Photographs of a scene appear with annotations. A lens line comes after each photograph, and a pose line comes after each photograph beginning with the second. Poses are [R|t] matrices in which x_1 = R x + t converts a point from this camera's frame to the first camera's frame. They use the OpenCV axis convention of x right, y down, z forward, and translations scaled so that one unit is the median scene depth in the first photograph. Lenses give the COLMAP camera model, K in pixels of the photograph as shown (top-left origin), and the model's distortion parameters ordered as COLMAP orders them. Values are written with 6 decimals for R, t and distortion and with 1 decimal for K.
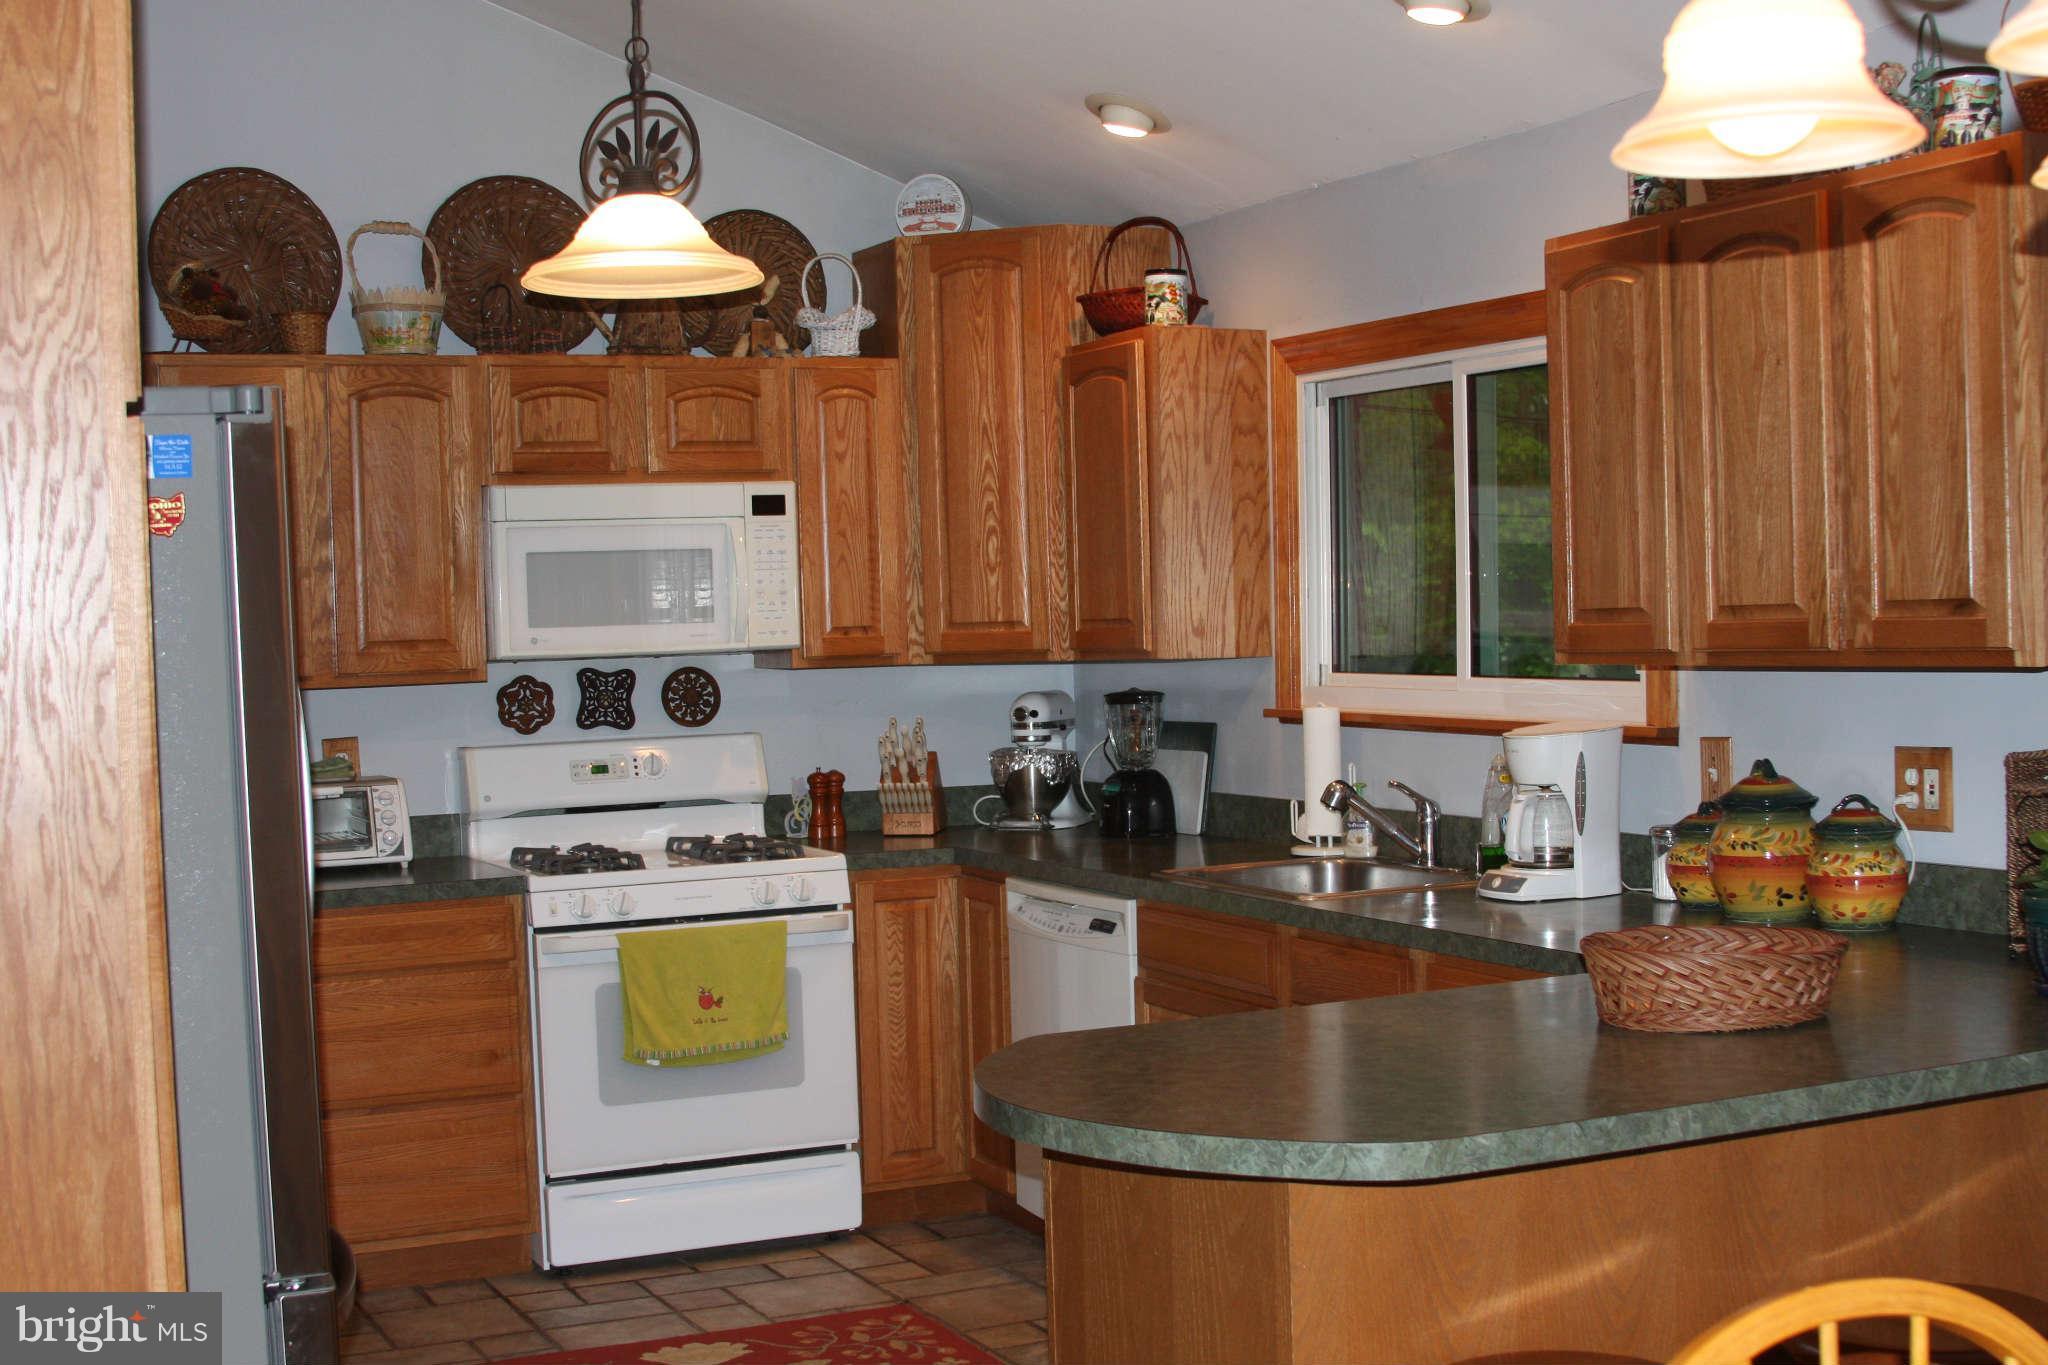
lens RADIAL K [[2713.1, 0, 1026.7], [0, 2713.1, 692.6], [0, 0, 1]] dist [-0.187192, 0.000000]
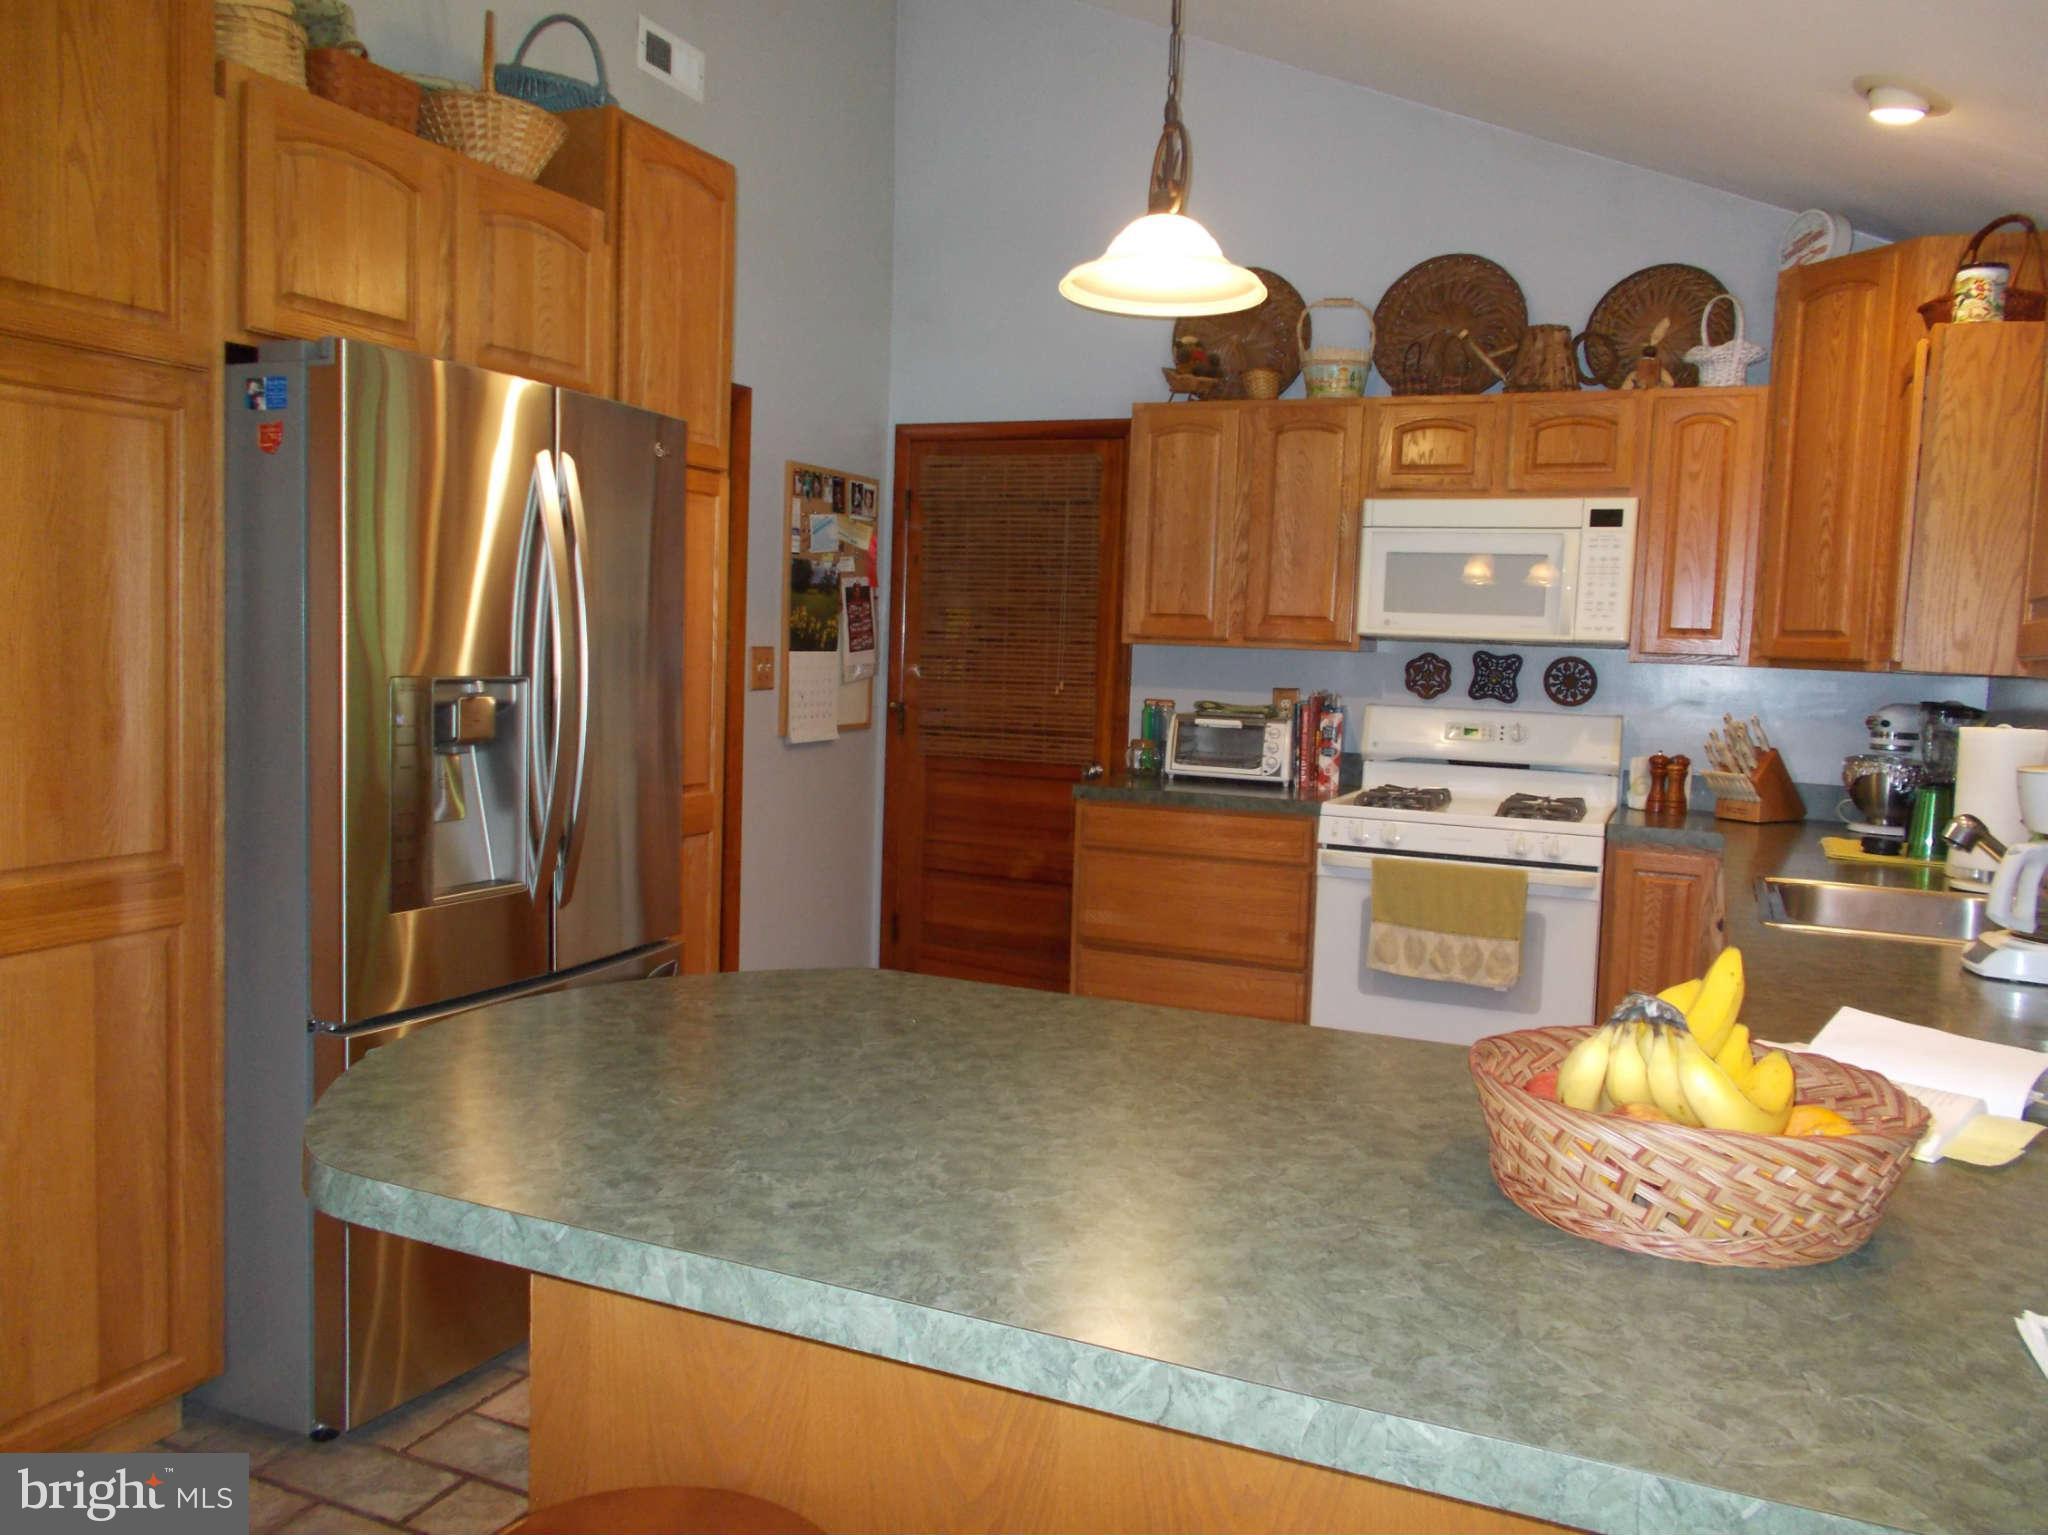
lens RADIAL K [[1572.9, 0, 1022.2], [0, 1572.9, 753.8], [0, 0, 1]] dist [0.007288, -0.011303]
pose [[0.647923, 0.110227, -0.753688, 0.261061], [-0.080774, 0.993838, 0.075911, 0.000079], [0.757411, 0.011694, 0.652833, 0.371000]]
